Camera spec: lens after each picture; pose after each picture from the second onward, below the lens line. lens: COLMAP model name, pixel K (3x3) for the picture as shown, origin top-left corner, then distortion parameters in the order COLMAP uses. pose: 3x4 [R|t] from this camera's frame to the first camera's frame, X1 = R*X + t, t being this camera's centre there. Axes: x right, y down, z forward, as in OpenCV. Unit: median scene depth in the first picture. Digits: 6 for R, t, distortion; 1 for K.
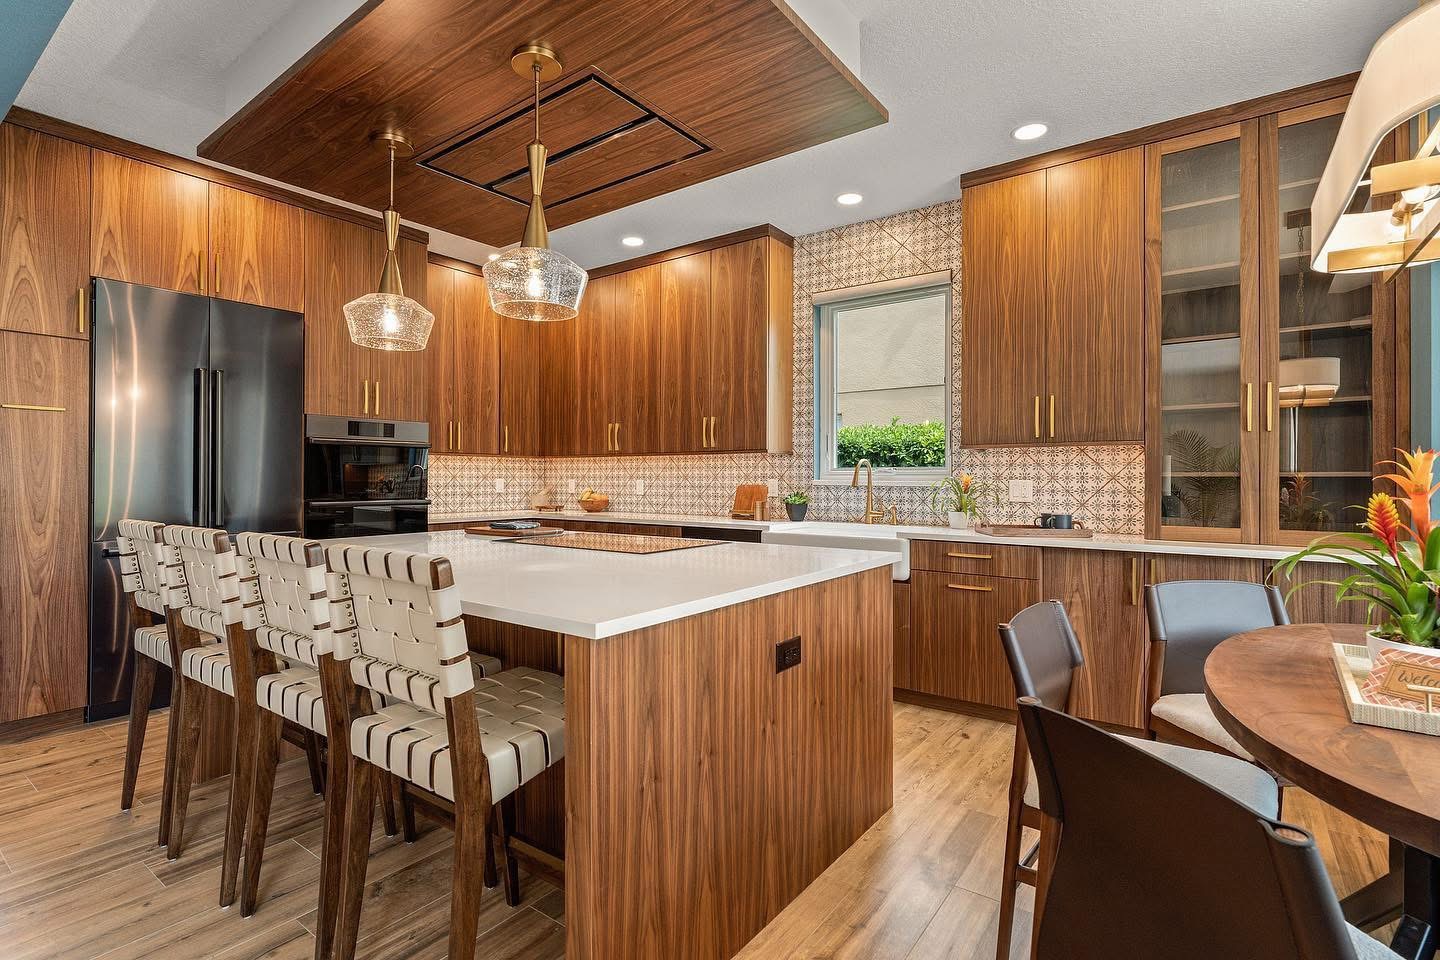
lens RADIAL K [[693.9, 0, 720.9], [0, 693.9, 471.1], [0, 0, 1]] dist [0.004462, 0.000411]
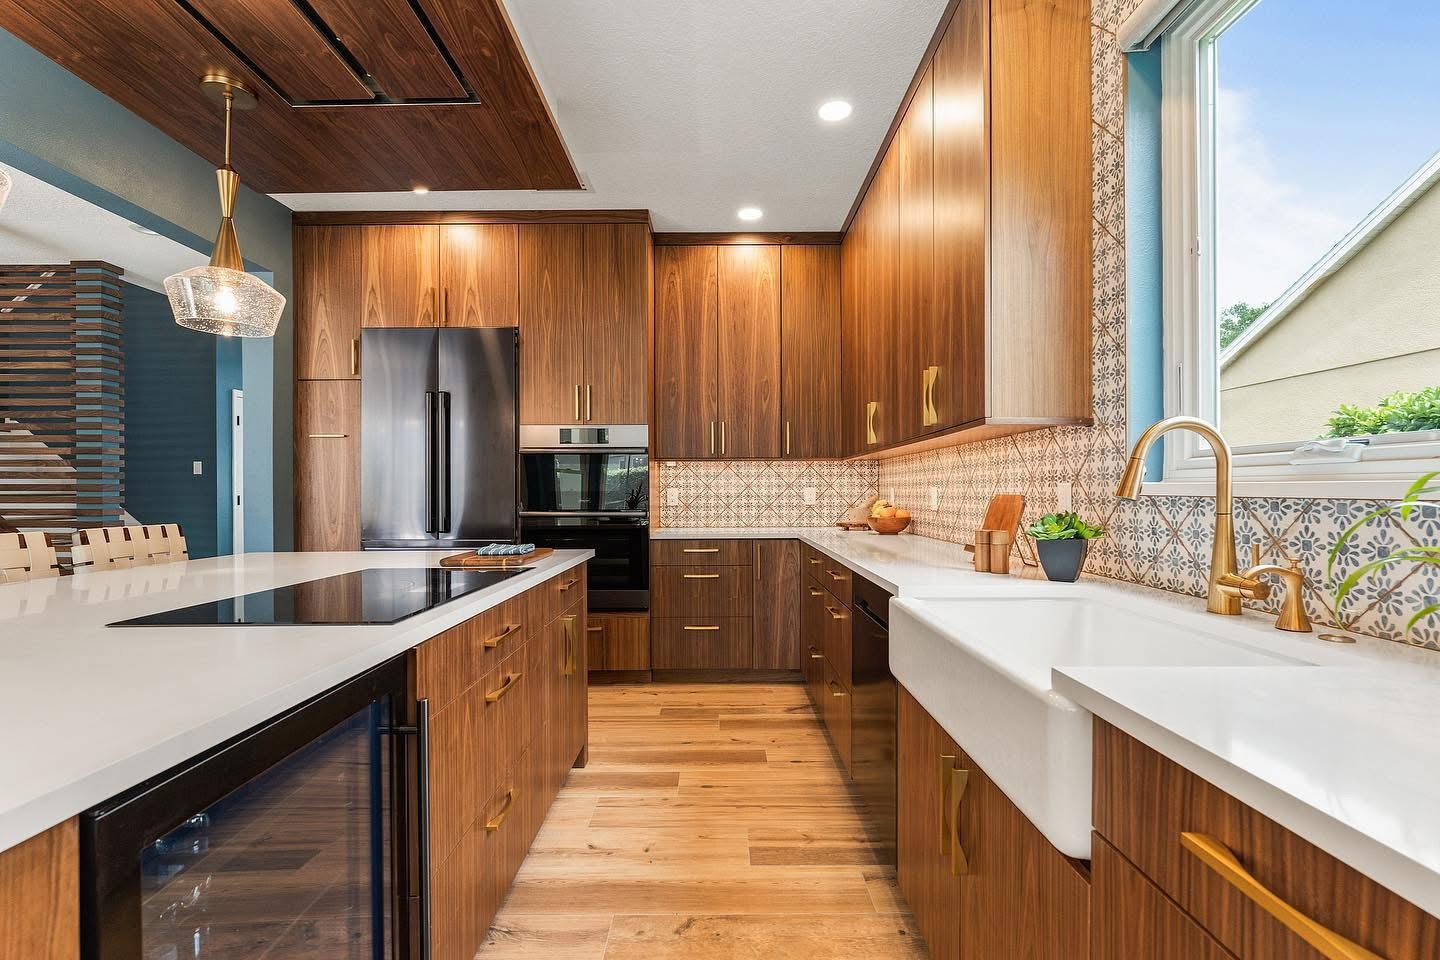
lens RADIAL K [[654.1, 0, 716.9], [0, 654.1, 482.7], [0, 0, 1]] dist [-0.001993, -0.000276]
pose [[0.592327, -0.015513, -0.805548, 0.292990], [0.015429, 0.999850, -0.007909, 0.011993], [0.805550, -0.007744, 0.592478, 0.571400]]
